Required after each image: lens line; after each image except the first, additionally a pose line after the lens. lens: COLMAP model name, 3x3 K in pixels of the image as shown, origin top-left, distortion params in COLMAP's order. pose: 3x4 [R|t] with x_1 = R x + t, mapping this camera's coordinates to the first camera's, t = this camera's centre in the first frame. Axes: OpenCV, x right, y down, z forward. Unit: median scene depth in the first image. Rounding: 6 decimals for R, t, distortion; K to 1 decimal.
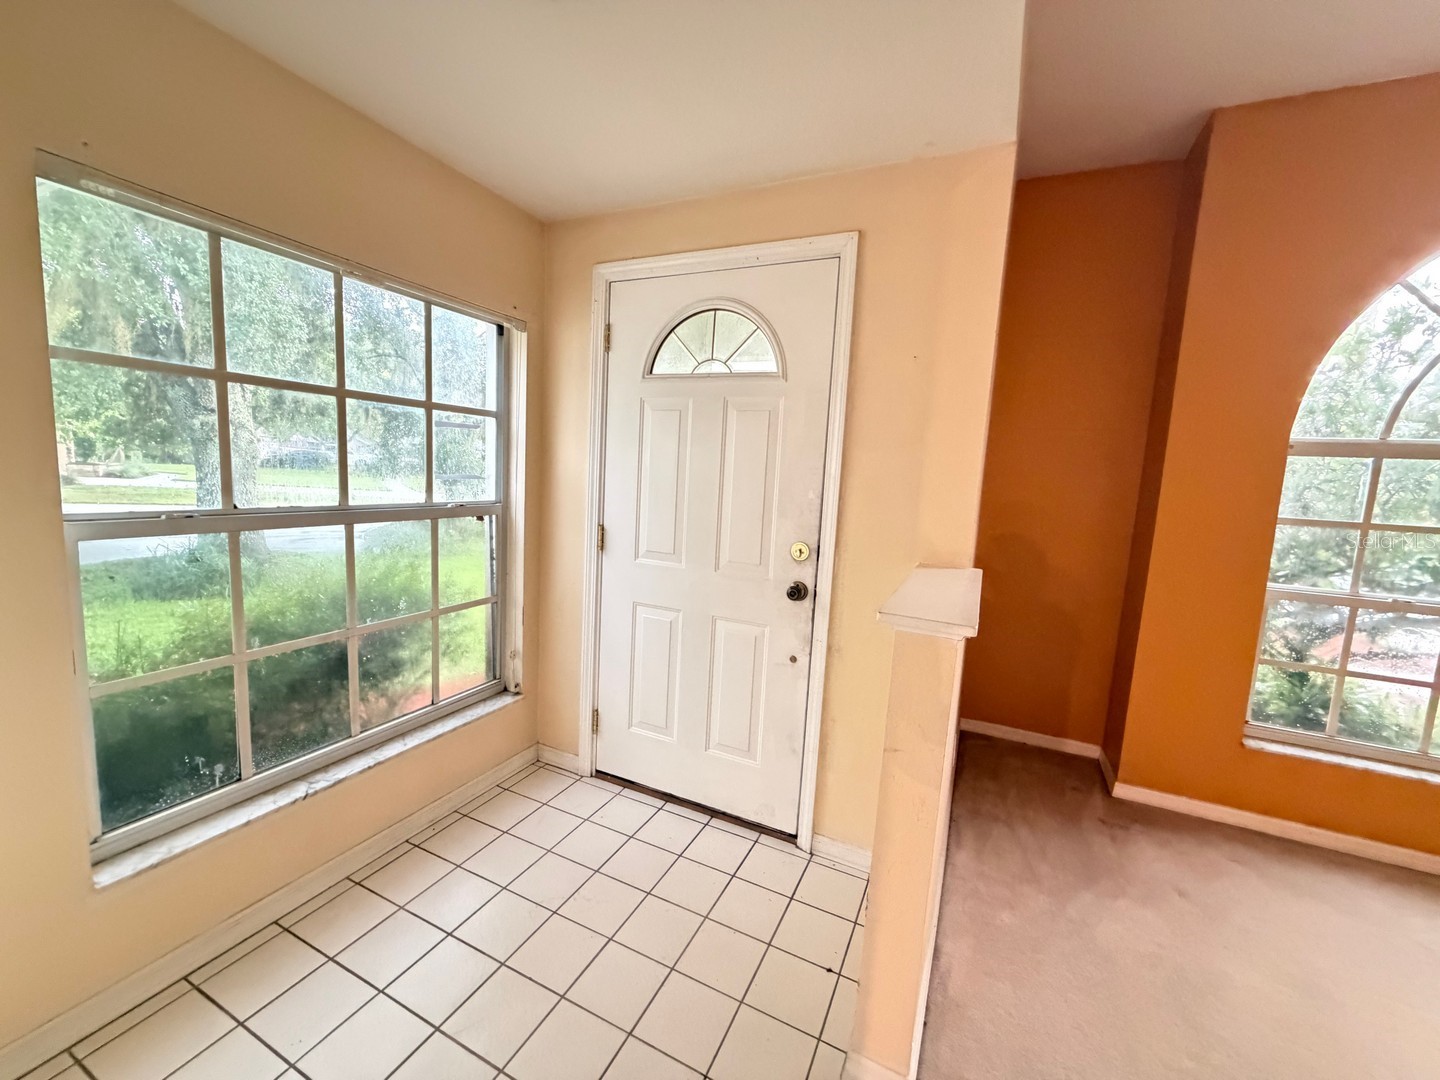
lens RADIAL K [[575.2, 0, 711.7], [0, 575.2, 541.9], [0, 0, 1]] dist [-0.000626, -0.000143]
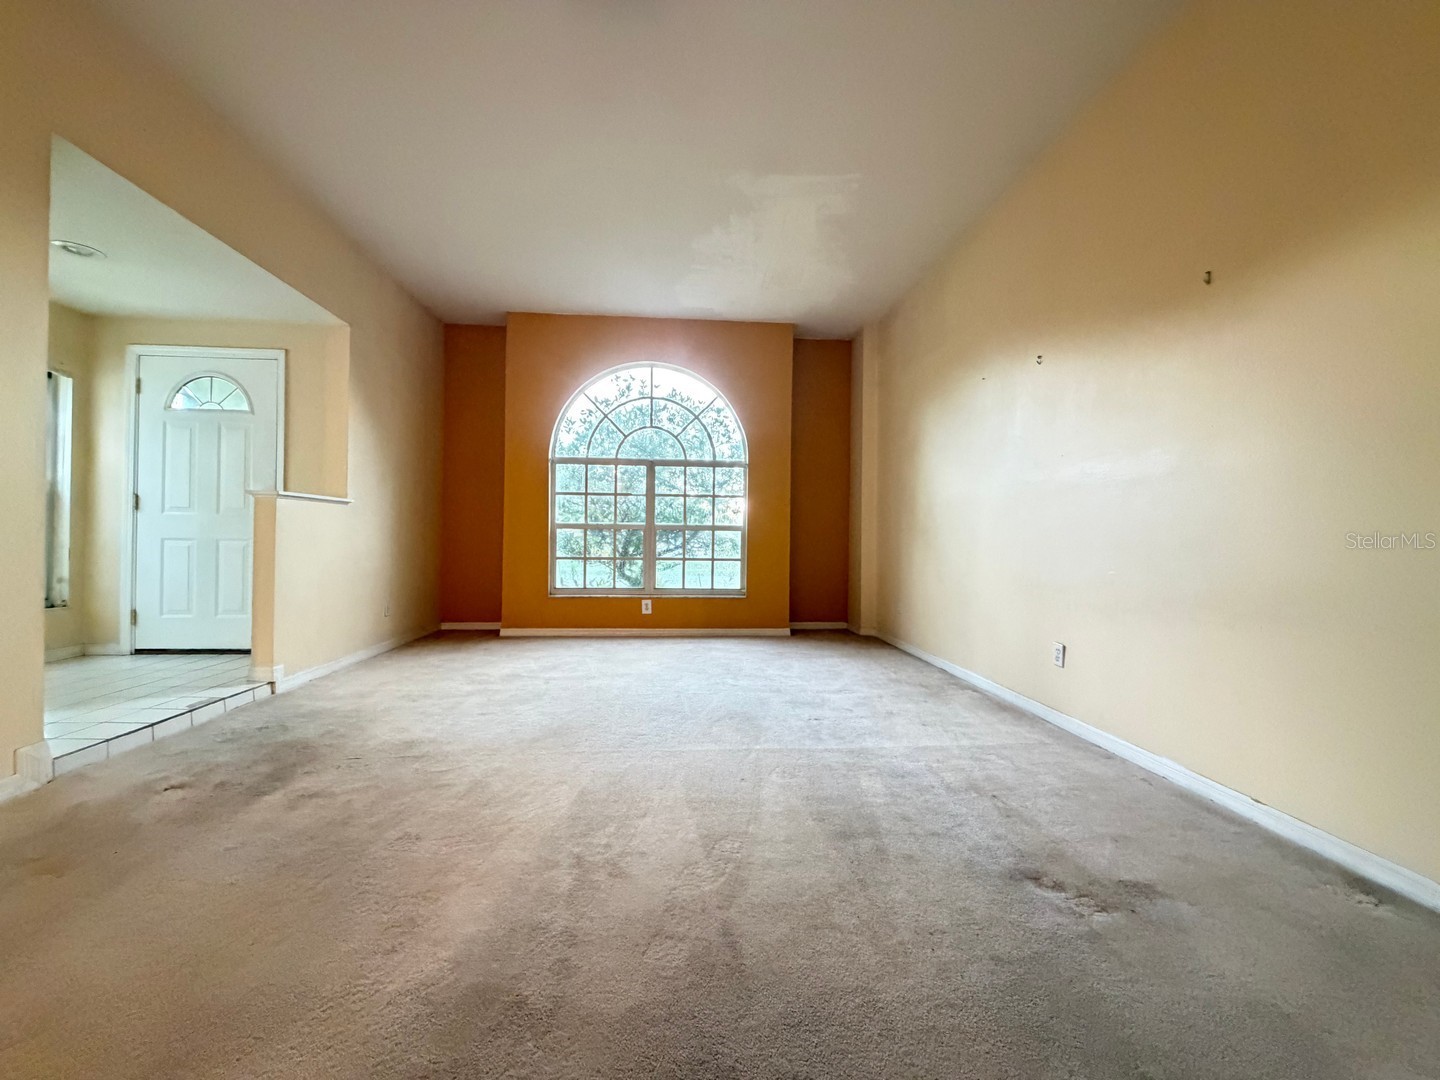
lens RADIAL K [[575.2, 0, 728.1], [0, 575.2, 540.7], [0, 0, 1]] dist [-0.000626, -0.000143]
pose [[0.869379, -0.041679, 0.492384, 0.491232], [0.096842, 0.991485, -0.087062, 0.430351], [-0.484563, 0.123373, 0.866013, -1.302559]]
